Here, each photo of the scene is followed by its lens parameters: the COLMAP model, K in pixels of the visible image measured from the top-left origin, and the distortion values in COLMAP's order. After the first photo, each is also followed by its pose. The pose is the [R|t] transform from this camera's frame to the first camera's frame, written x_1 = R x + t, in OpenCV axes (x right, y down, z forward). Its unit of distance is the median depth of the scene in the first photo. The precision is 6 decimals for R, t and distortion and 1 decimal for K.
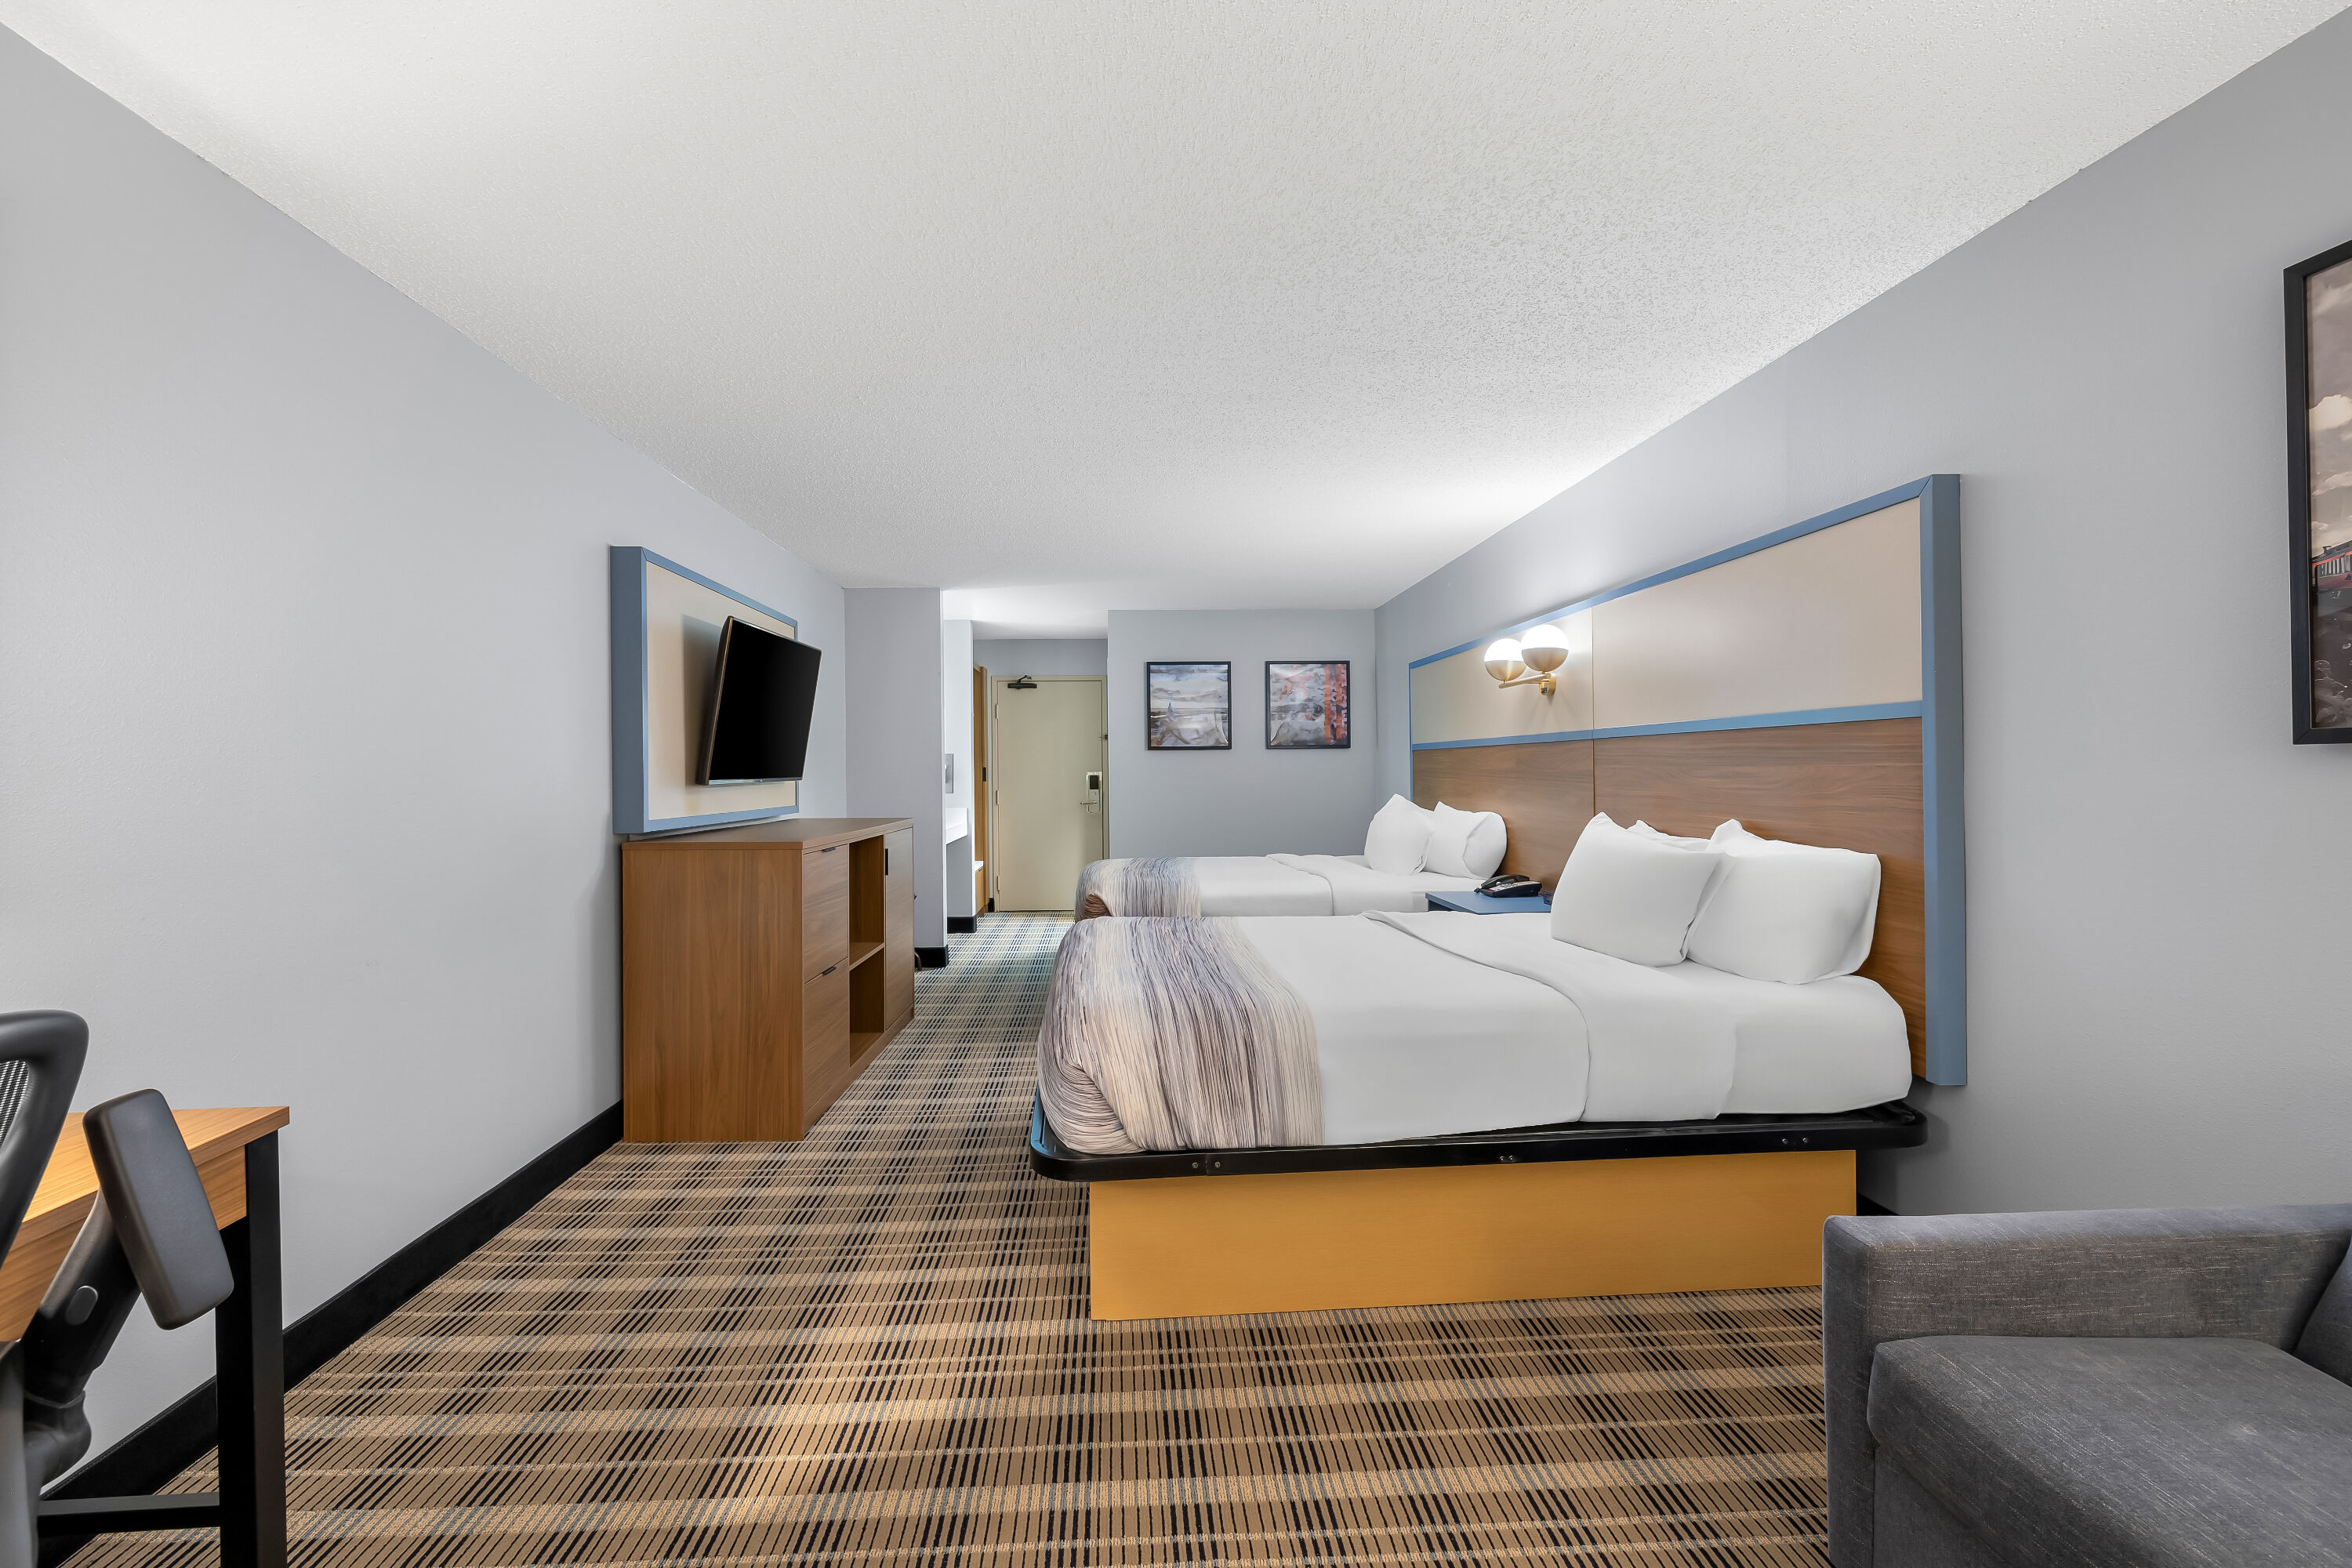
lens RADIAL K [[1004.6, 0, 1162.8], [0, 1004.6, 783.8], [0, 0, 1]] dist [0.000457, 0.000045]
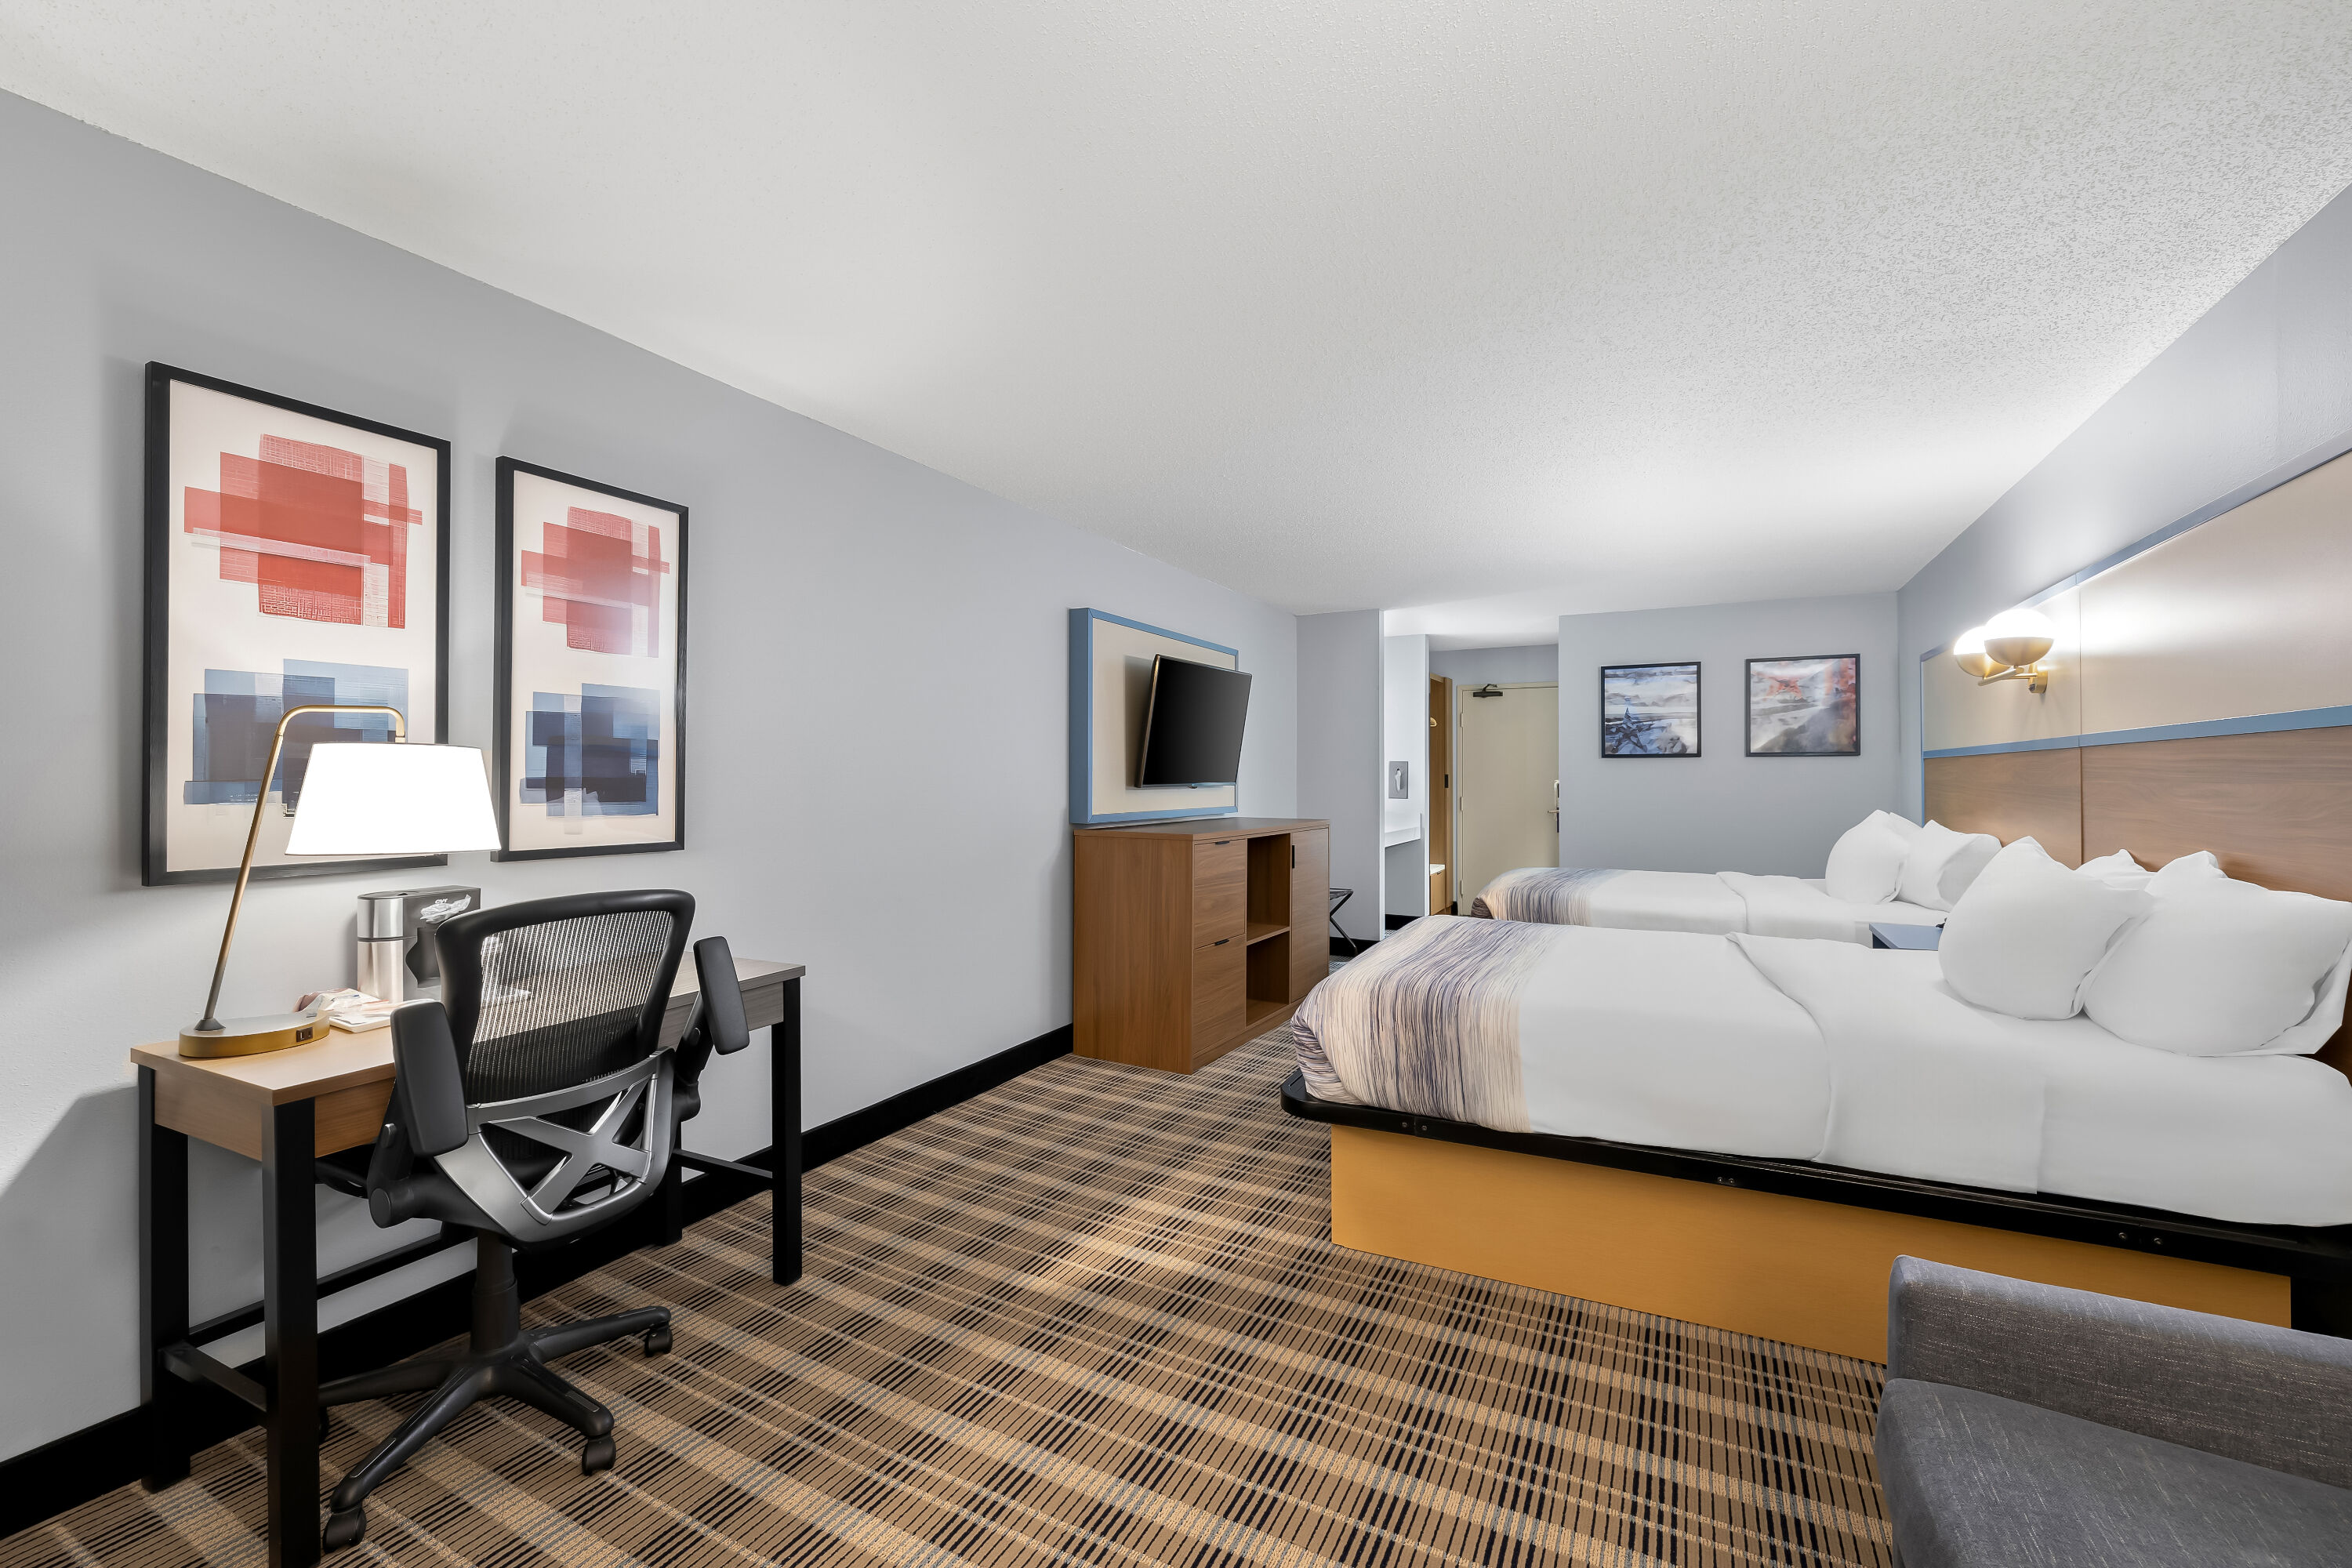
lens RADIAL K [[1004.6, 0, 1162.8], [0, 1004.6, 783.8], [0, 0, 1]] dist [0.000457, 0.000045]
pose [[0.857410, 0.012840, -0.514474, 0.282072], [-0.015239, 0.999884, -0.000443, -0.004445], [0.514409, 0.008220, 0.857506, -0.097987]]
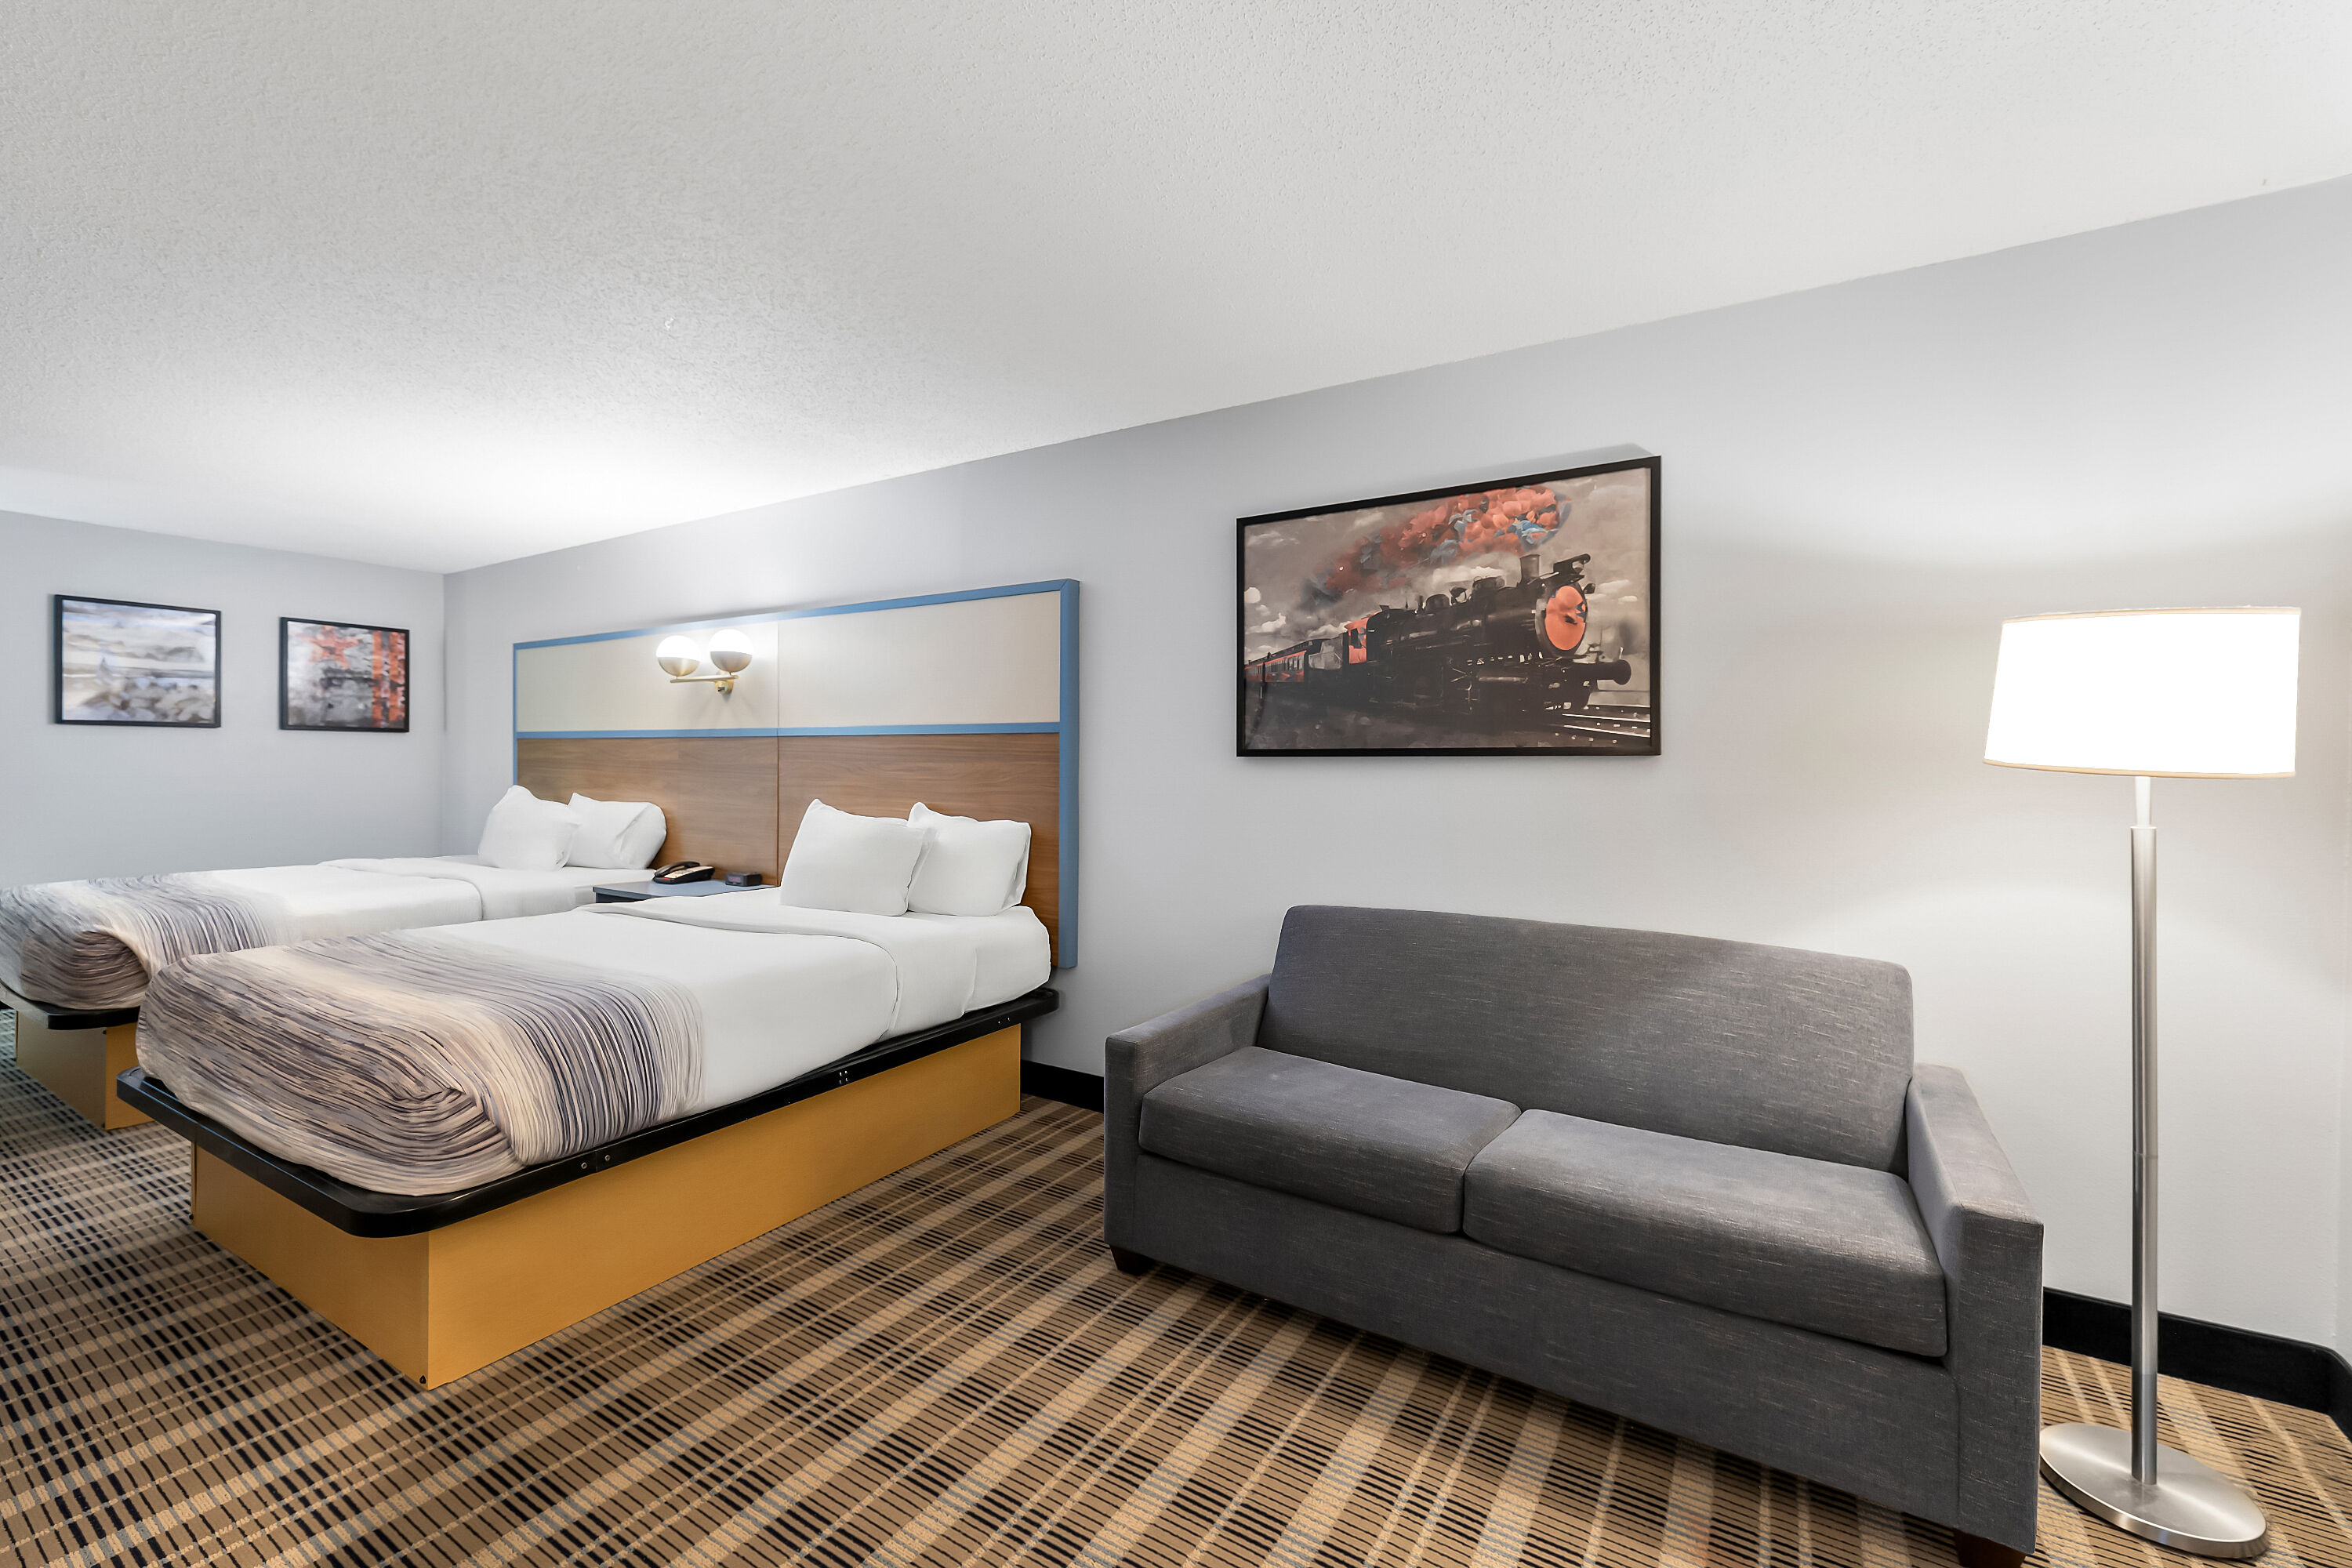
lens RADIAL K [[994.5, 0, 1159.4], [0, 994.5, 771.2], [0, 0, 1]] dist [0.017649, -0.000084]
pose [[0.579603, 0.008970, 0.814849, -0.326735], [-0.003751, 0.999958, -0.008340, 0.004225], [-0.814890, 0.001778, 0.579613, -0.013921]]
